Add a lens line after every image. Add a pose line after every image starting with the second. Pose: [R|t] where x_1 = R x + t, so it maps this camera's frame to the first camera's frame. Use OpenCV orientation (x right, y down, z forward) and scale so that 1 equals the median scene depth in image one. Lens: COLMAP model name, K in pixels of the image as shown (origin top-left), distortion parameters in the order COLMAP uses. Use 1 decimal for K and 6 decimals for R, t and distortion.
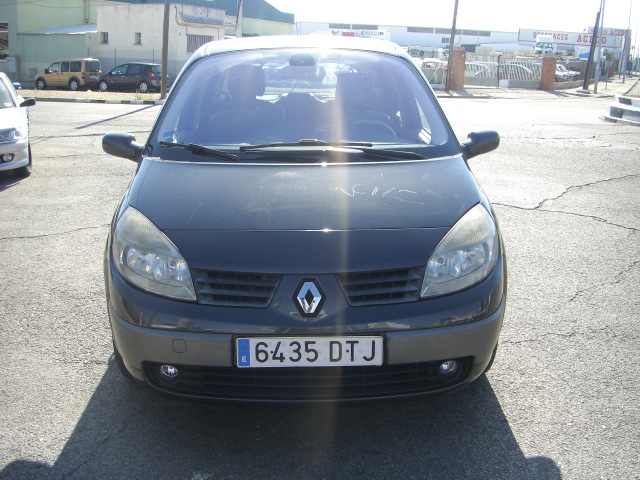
lens RADIAL K [[721.8, 0, 322.4], [0, 721.8, 236.1], [0, 0, 1]] dist [-0.148357, 0.000000]
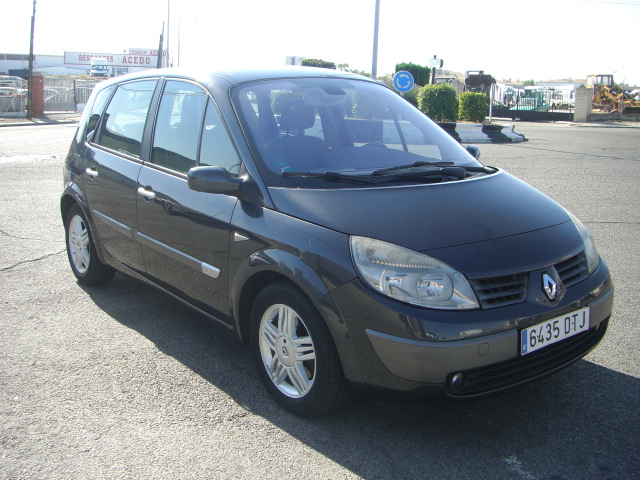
lens RADIAL K [[721.8, 0, 321.3], [0, 721.8, 240.5], [0, 0, 1]] dist [-0.148357, 0.000000]
pose [[0.807292, -0.124767, 0.576813, -1.000684], [0.138564, 0.990147, 0.020241, -0.069587], [-0.573655, 0.063585, 0.816626, 0.223110]]
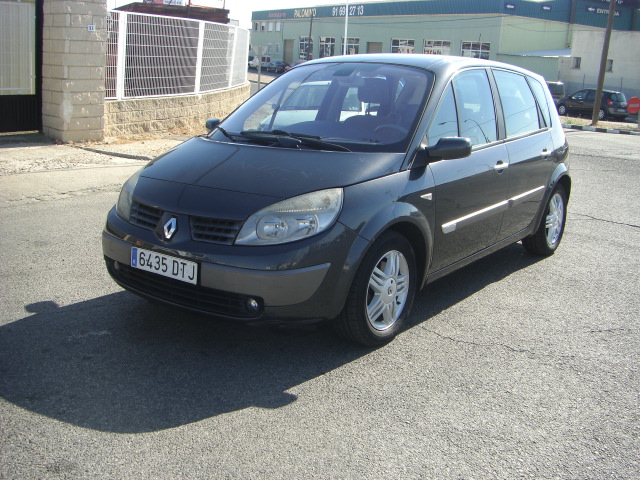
lens RADIAL K [[721.8, 0, 316.1], [0, 721.8, 245.0], [0, 0, 1]] dist [-0.148357, 0.000000]
pose [[0.767522, 0.166660, -0.618979, 1.077920], [-0.179931, 0.982803, 0.041509, 0.006266], [0.615252, 0.079514, 0.784310, 0.053443]]
